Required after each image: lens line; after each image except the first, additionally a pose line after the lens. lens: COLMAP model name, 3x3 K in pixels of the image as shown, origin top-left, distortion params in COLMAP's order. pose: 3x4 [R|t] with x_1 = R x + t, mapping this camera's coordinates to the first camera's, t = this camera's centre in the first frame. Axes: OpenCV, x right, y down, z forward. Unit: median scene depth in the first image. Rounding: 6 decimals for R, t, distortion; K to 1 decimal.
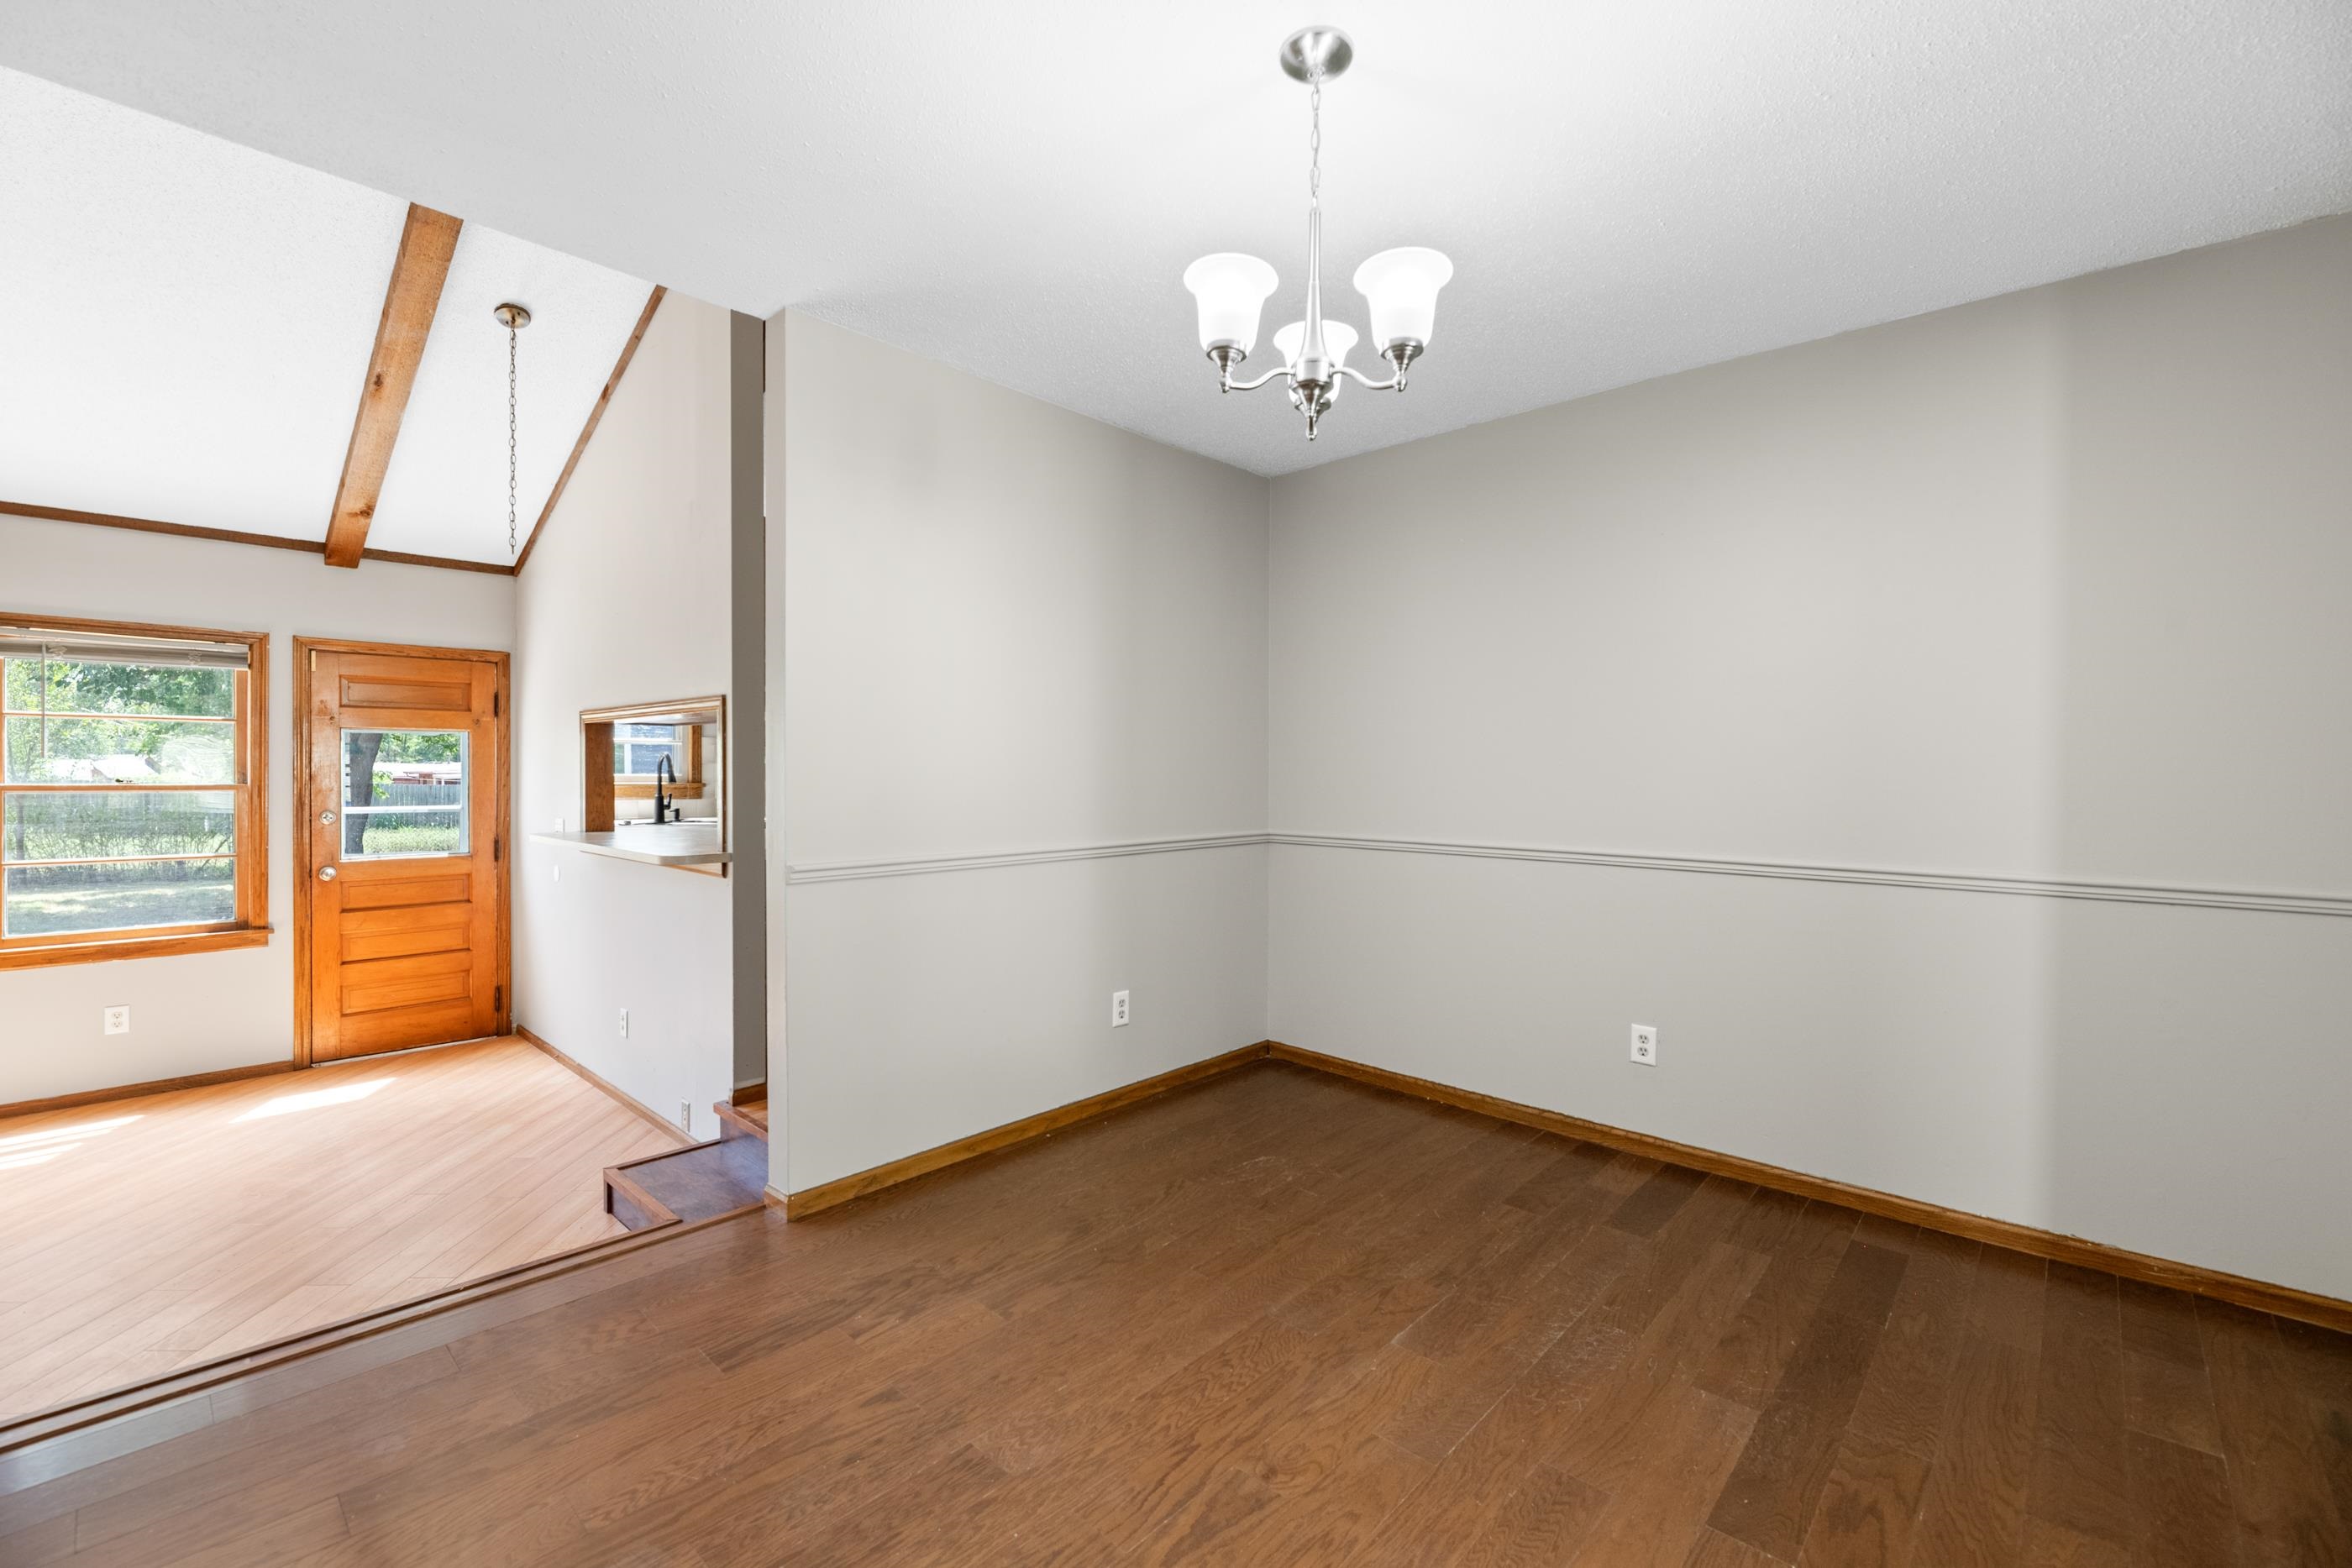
lens RADIAL K [[986.0, 0, 1186.2], [0, 986.0, 776.4], [0, 0, 1]] dist [-0.002886, -0.001693]
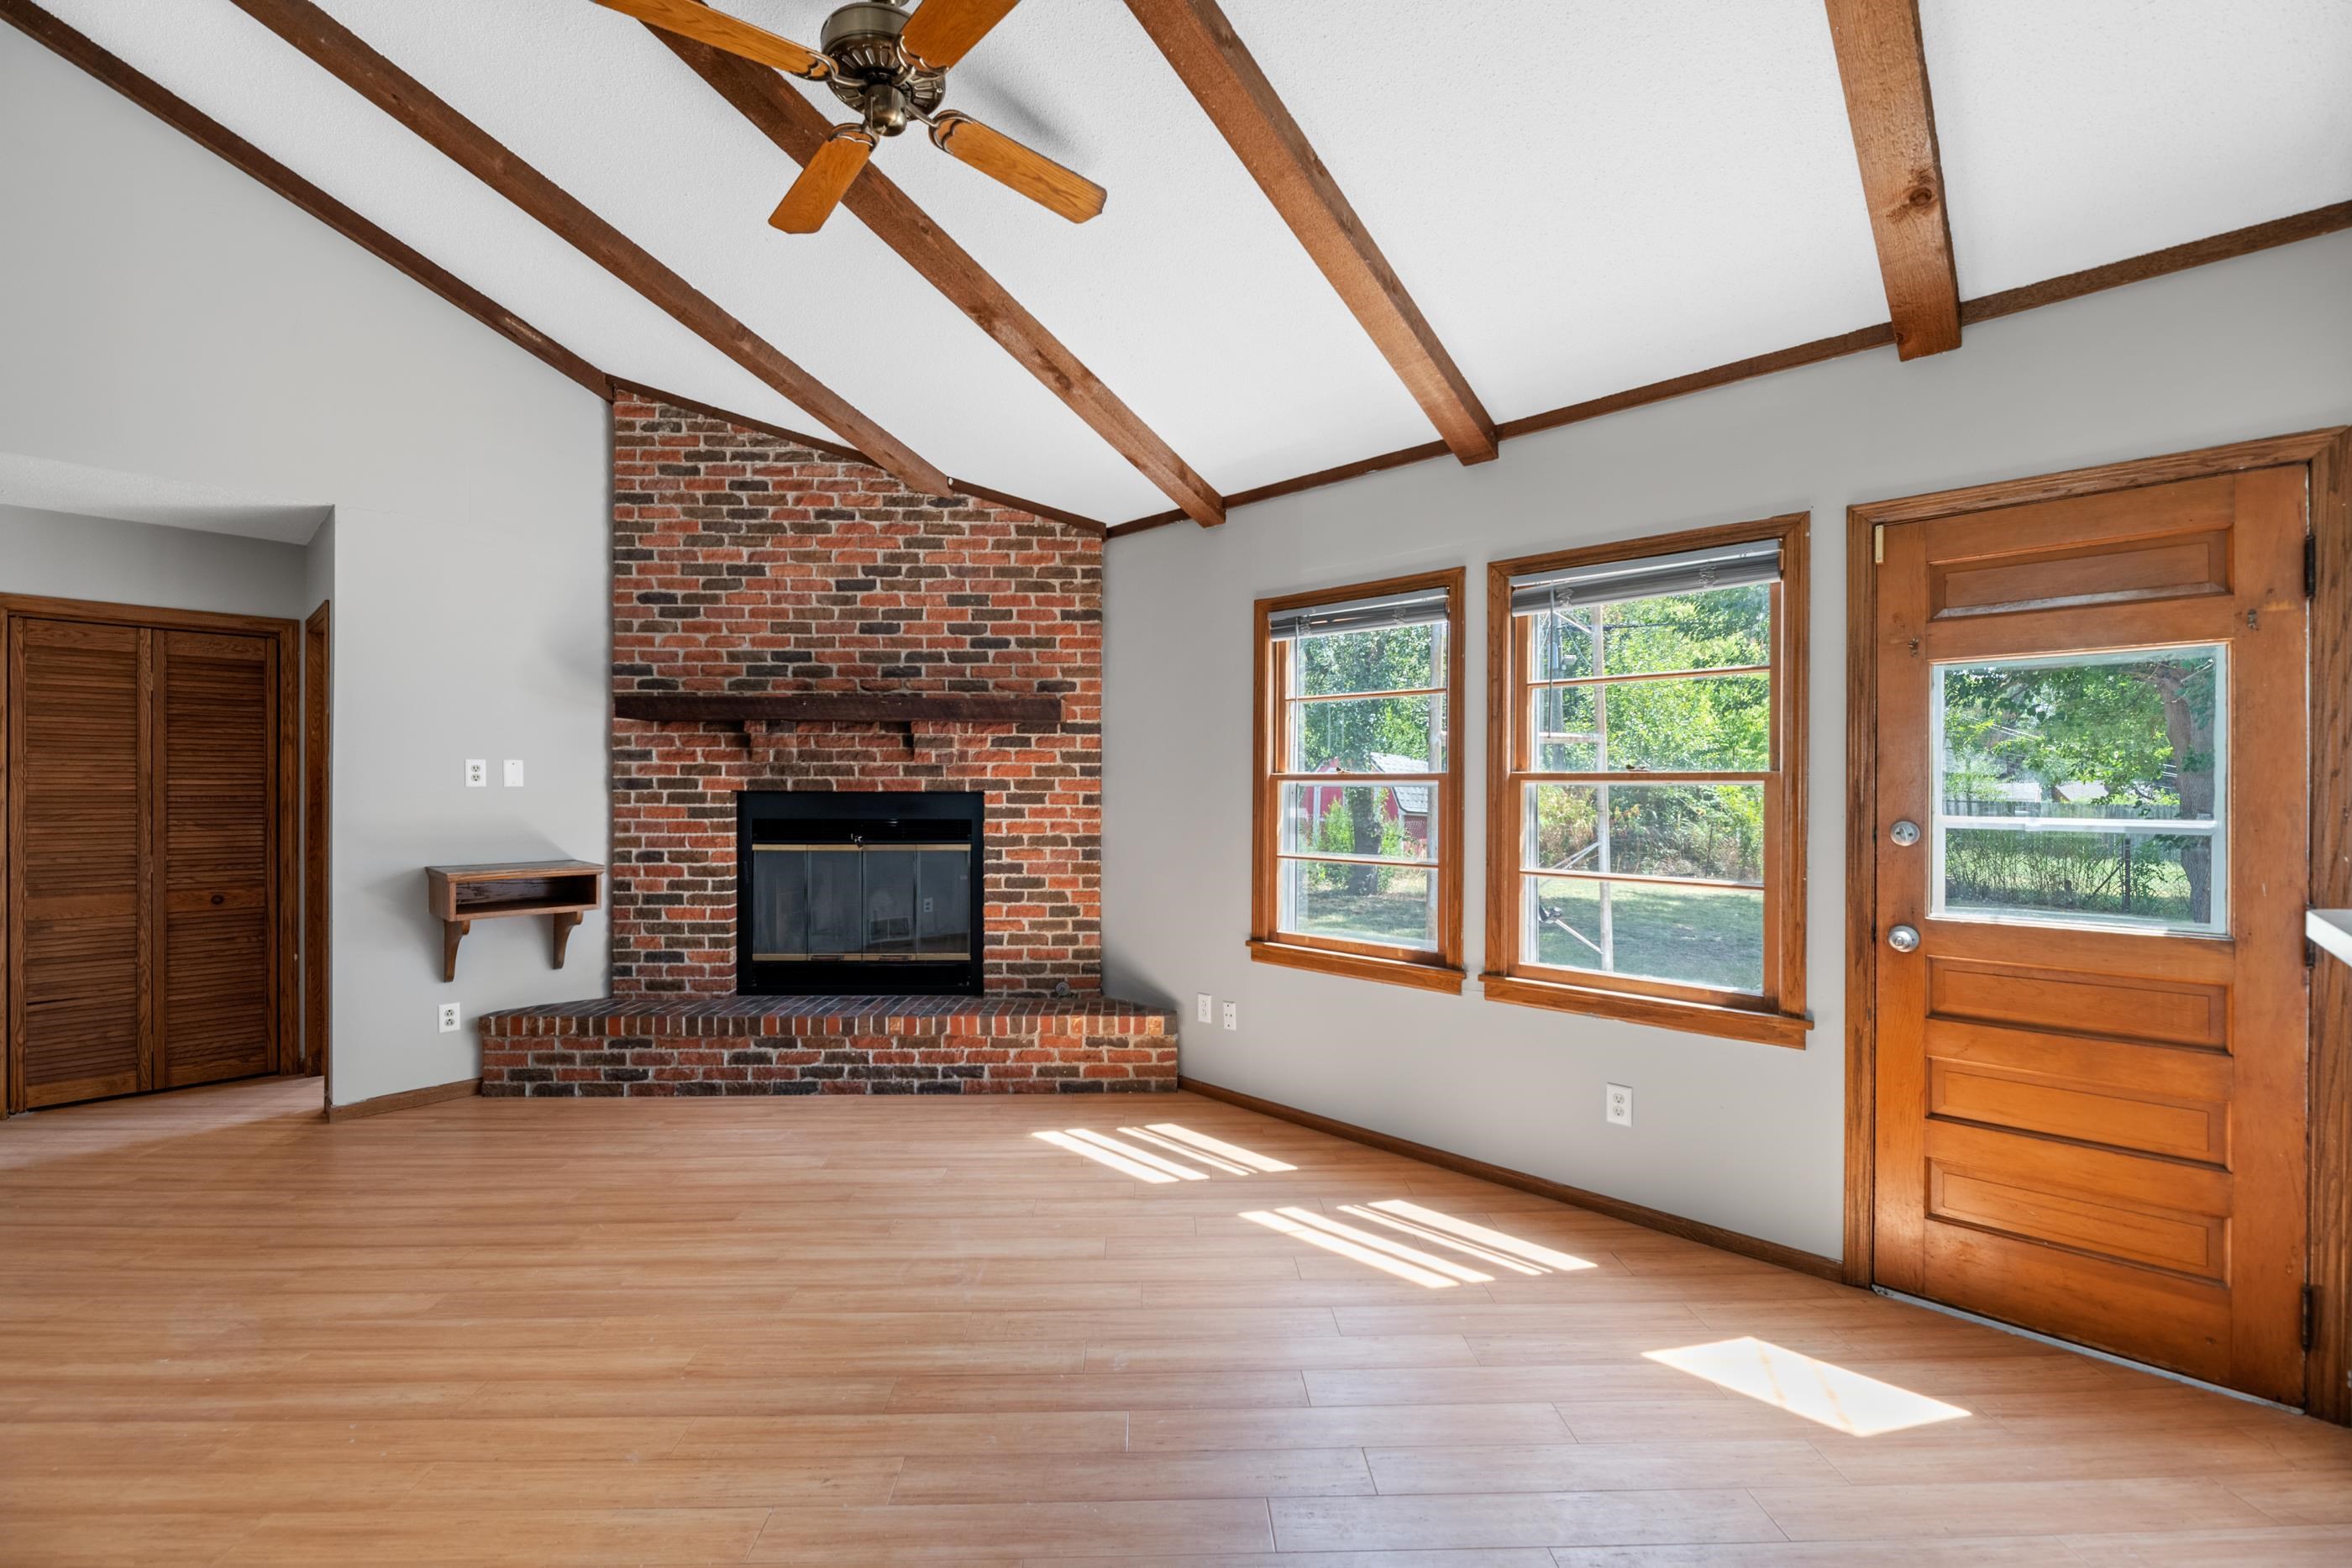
lens RADIAL K [[986.0, 0, 1164.9], [0, 986.0, 785.7], [0, 0, 1]] dist [-0.002886, -0.001693]
pose [[-0.016482, -0.007162, -0.999839, -0.349750], [-0.008506, 0.999939, -0.007022, 0.024425], [0.999828, 0.008389, -0.016542, 0.635740]]
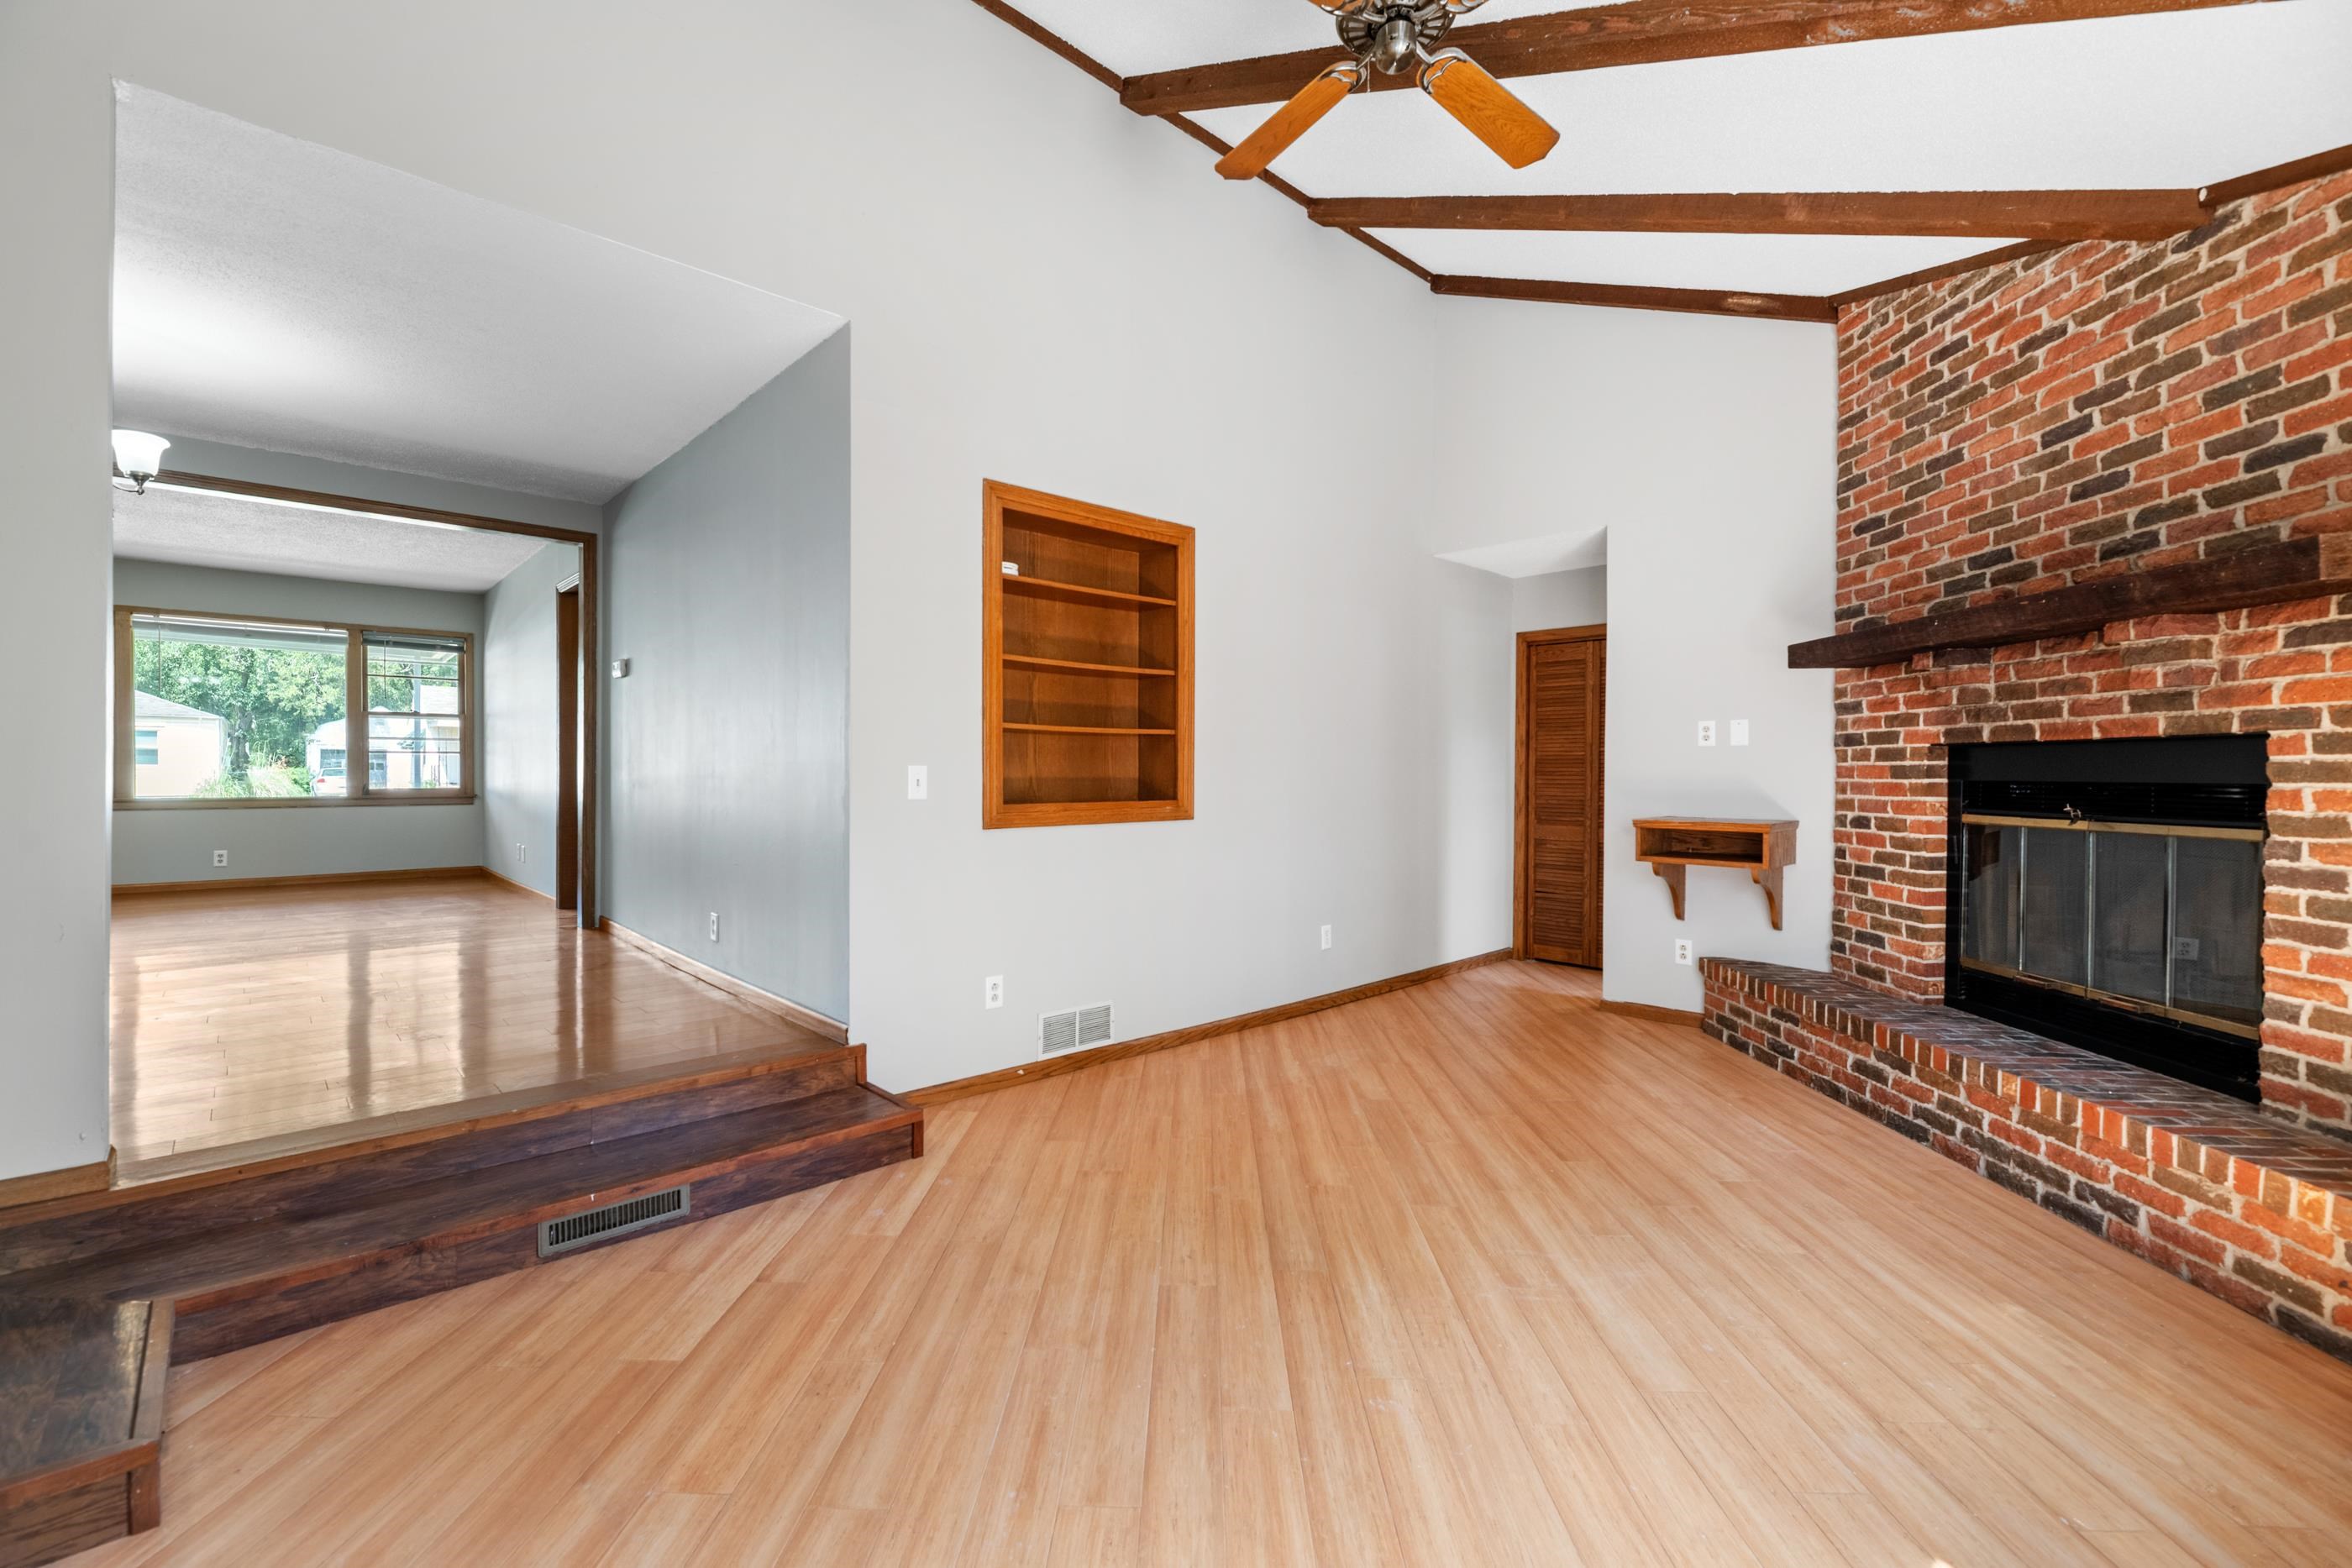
lens RADIAL K [[986.0, 0, 1168.2], [0, 986.0, 780.9], [0, 0, 1]] dist [-0.002886, -0.001693]
pose [[-0.997307, -0.011982, 0.072350, -0.793125], [-0.010803, 0.999803, 0.016673, 0.049344], [-0.072535, 0.015846, -0.997240, 1.021293]]
